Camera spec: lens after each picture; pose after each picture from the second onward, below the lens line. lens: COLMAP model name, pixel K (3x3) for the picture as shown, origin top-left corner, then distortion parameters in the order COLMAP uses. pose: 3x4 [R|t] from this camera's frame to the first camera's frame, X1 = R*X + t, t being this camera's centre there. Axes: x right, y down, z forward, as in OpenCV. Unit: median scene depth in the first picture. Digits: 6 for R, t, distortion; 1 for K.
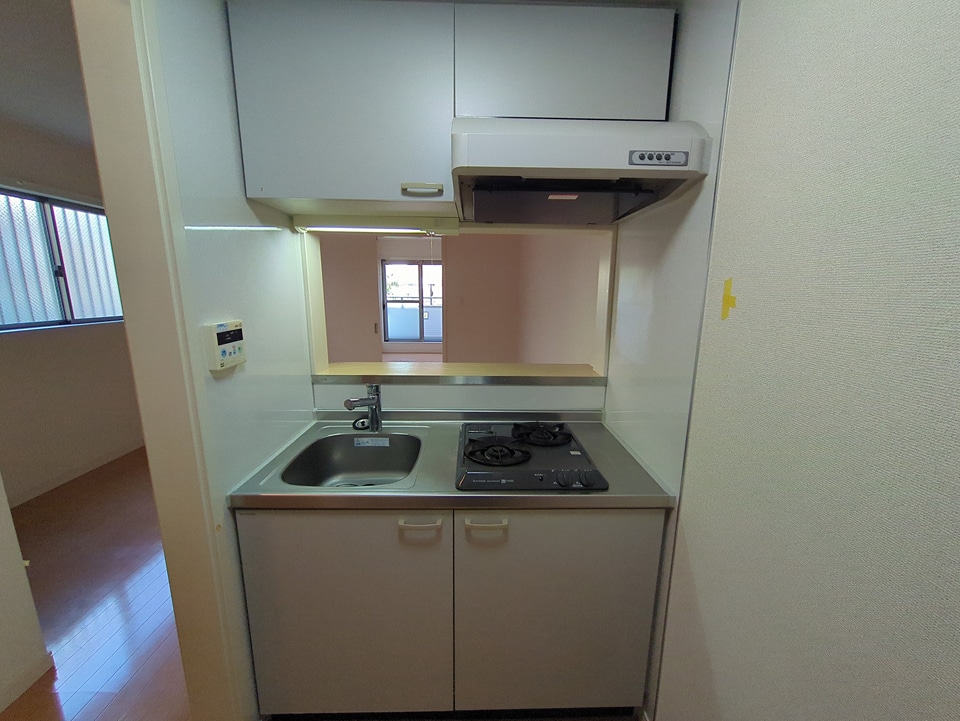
lens RADIAL K [[380.2, 0, 478.4], [0, 380.2, 360.8], [0, 0, 1]] dist [-0.003139, 0.000055]
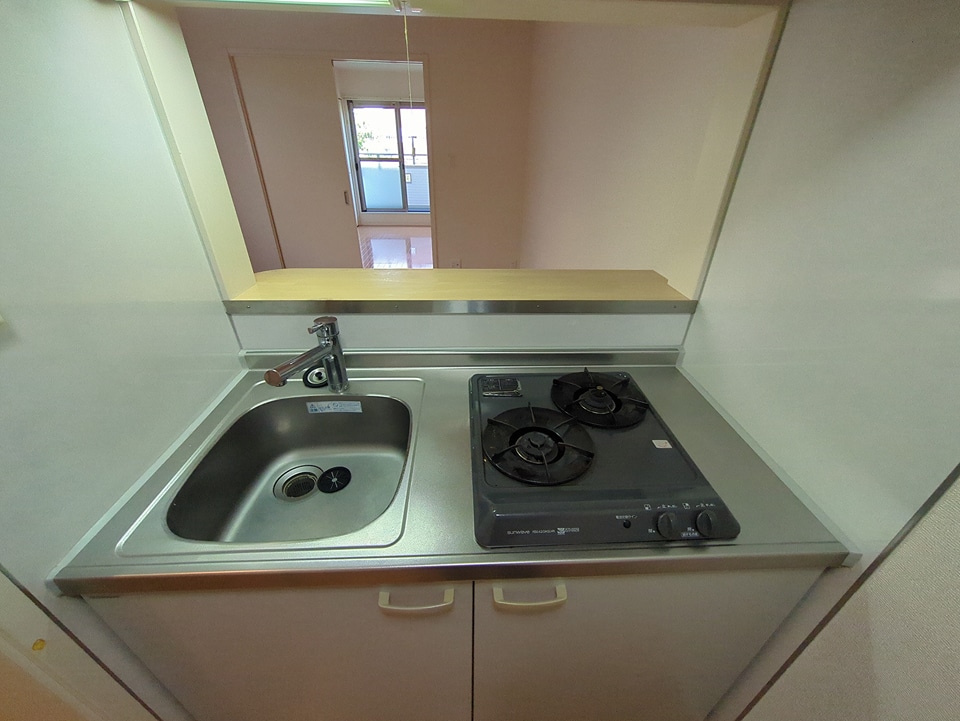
lens RADIAL K [[380.2, 0, 482.0], [0, 380.2, 359.0], [0, 0, 1]] dist [-0.003139, 0.000055]
pose [[0.999395, -0.012644, 0.032402, -0.045693], [0.001453, 0.945954, 0.324297, -0.072983], [-0.034752, -0.324053, 0.945400, 0.386281]]
